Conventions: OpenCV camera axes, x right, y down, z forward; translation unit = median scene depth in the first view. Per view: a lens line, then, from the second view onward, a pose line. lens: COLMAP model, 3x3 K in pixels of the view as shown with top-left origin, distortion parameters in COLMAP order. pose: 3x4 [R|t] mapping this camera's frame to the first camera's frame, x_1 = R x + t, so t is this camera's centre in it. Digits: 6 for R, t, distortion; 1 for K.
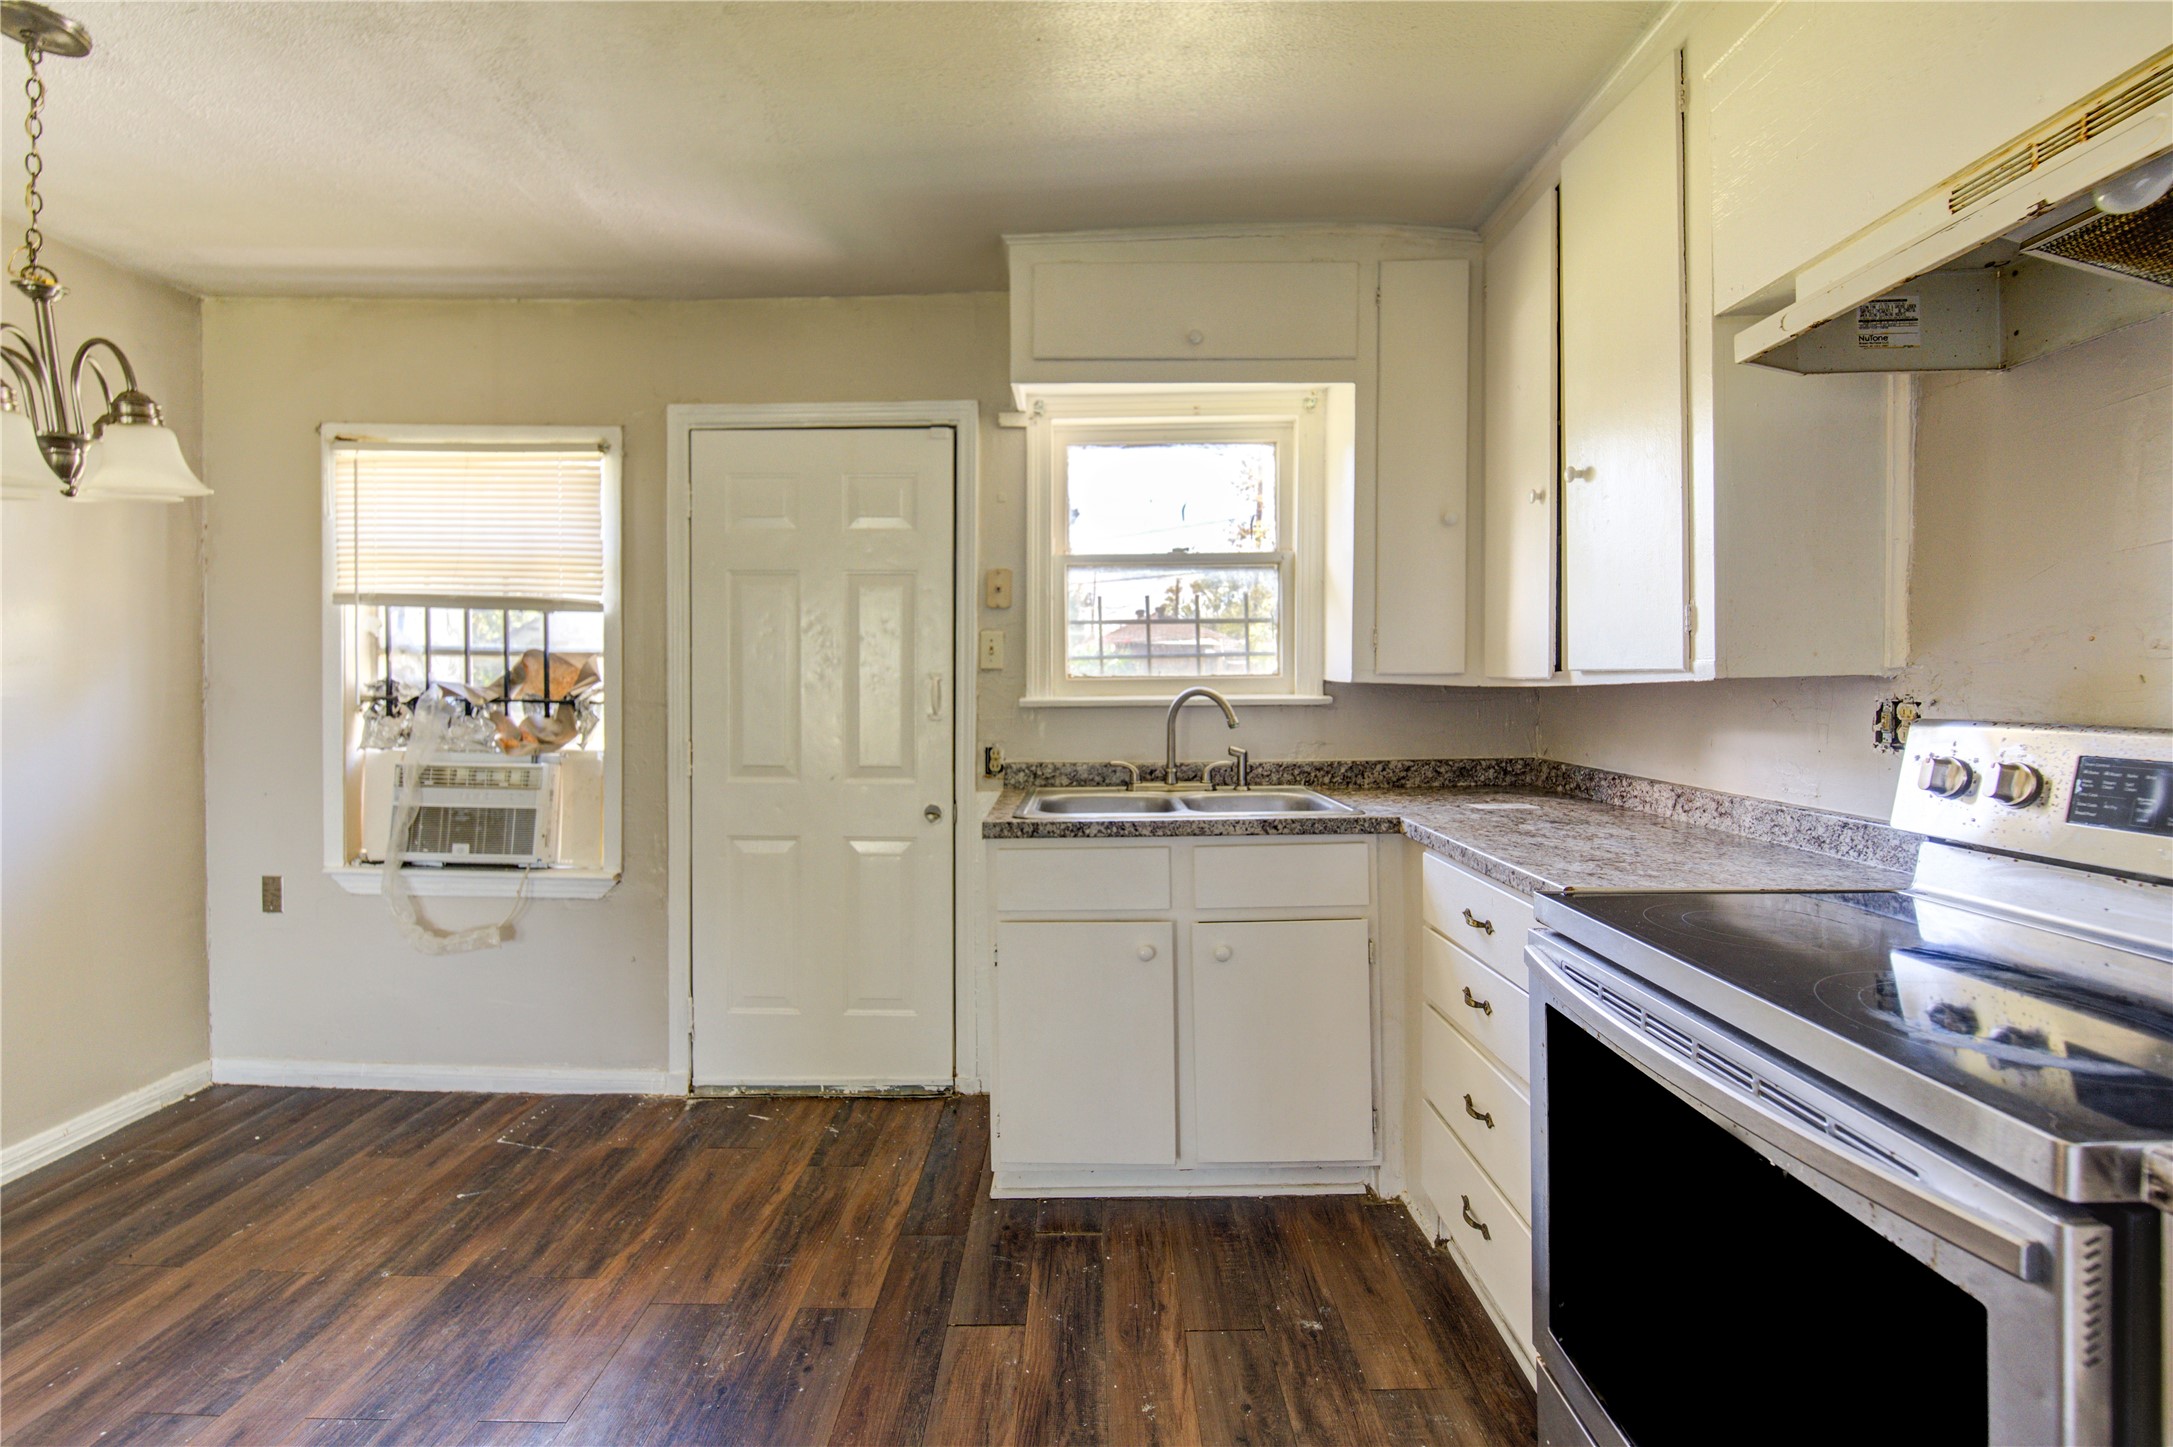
lens RADIAL K [[900.3, 0, 1063.2], [0, 900.3, 681.0], [0, 0, 1]] dist [-0.008637, -0.000439]
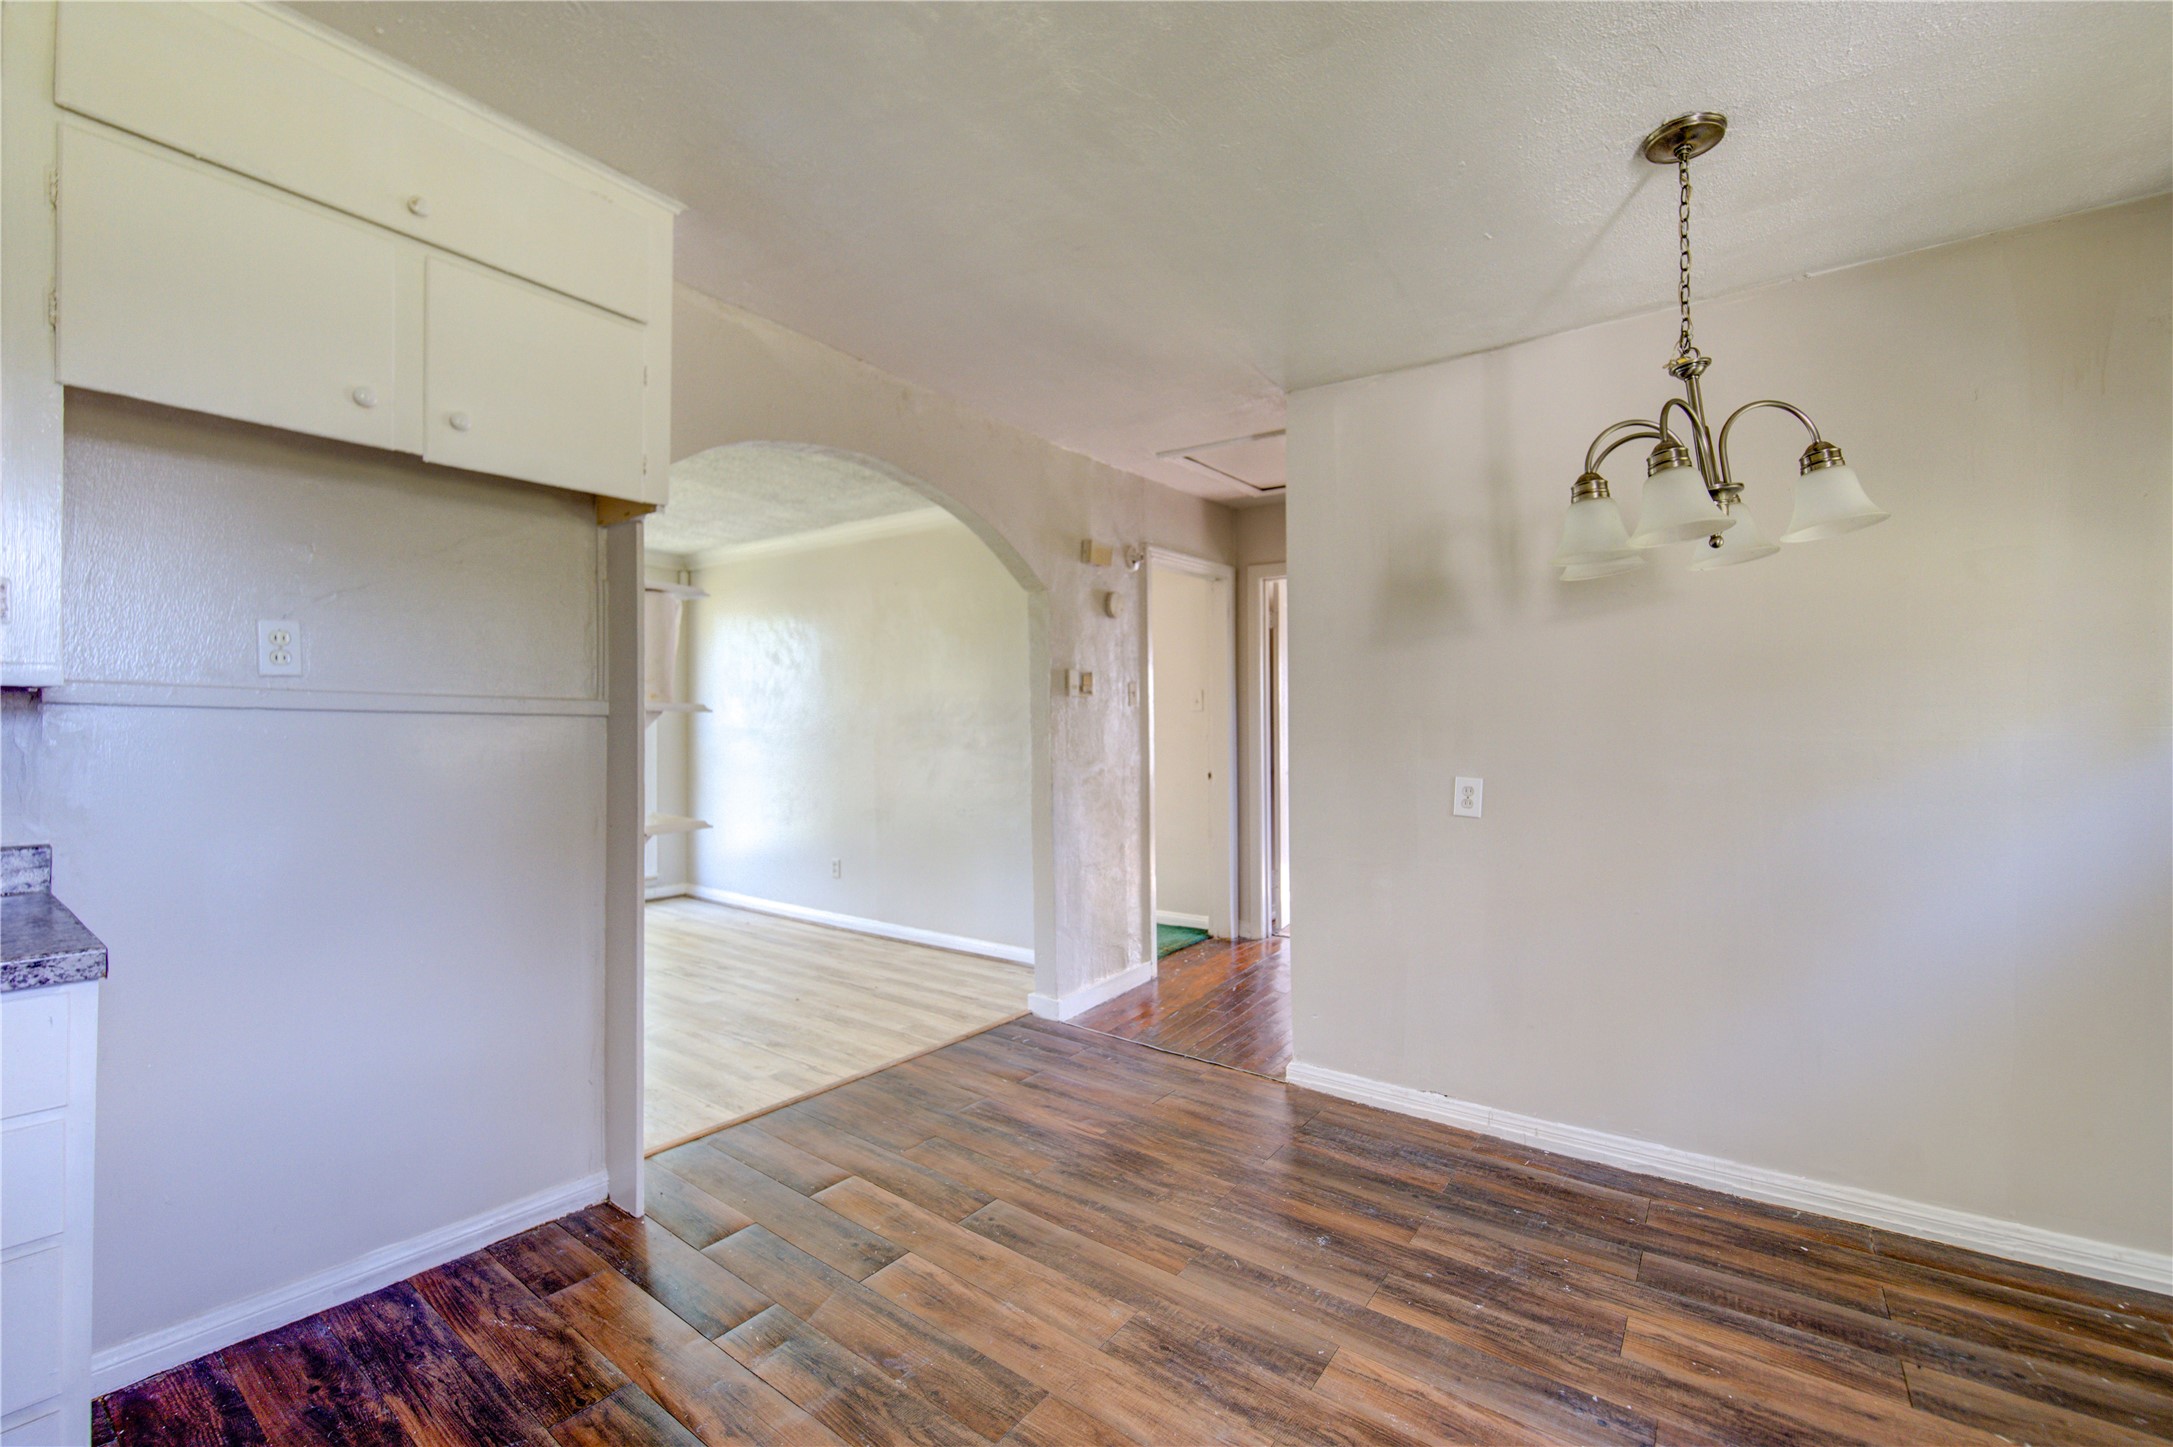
lens RADIAL K [[903.9, 0, 1080.2], [0, 903.9, 718.9], [0, 0, 1]] dist [-0.017023, -0.000186]
pose [[-0.569262, -0.011504, -0.822076, 0.131634], [-0.006435, 0.999934, -0.009537, 0.008600], [0.822131, -0.000139, -0.569298, 0.653042]]
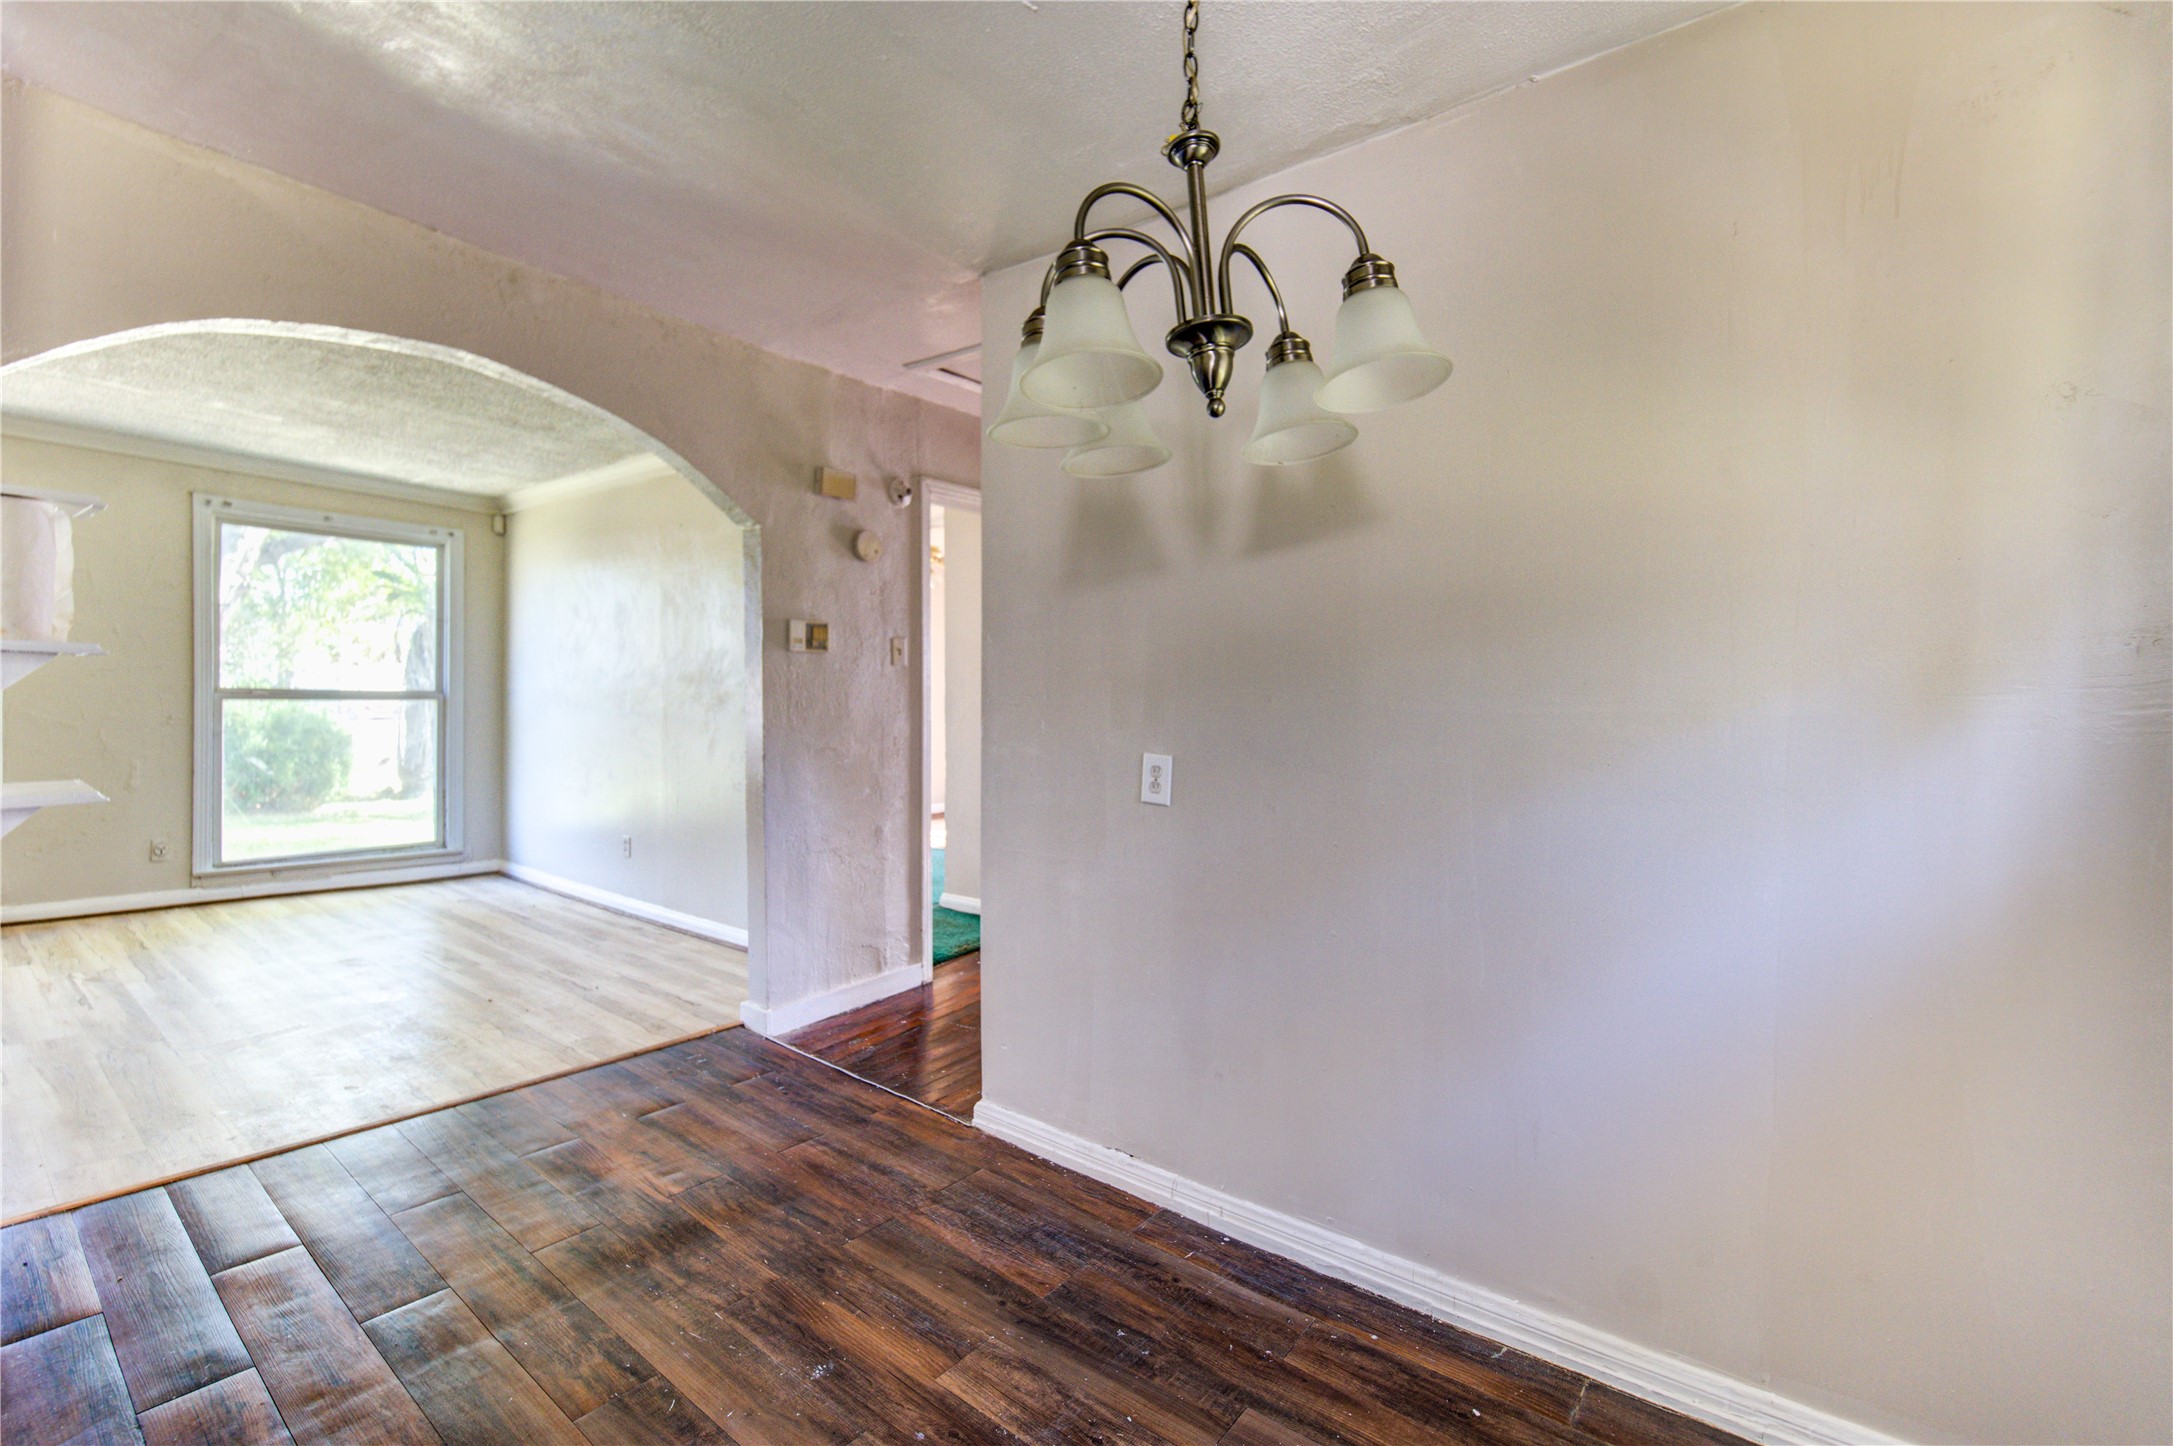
lens RADIAL K [[936.3, 0, 1079.1], [0, 936.3, 691.1], [0, 0, 1]] dist [-0.013136, -0.000768]
pose [[-0.588699, -0.018408, -0.808143, -0.294554], [-0.020485, 0.999759, -0.007850, 0.015188], [0.808093, 0.011934, -0.588934, 0.897677]]
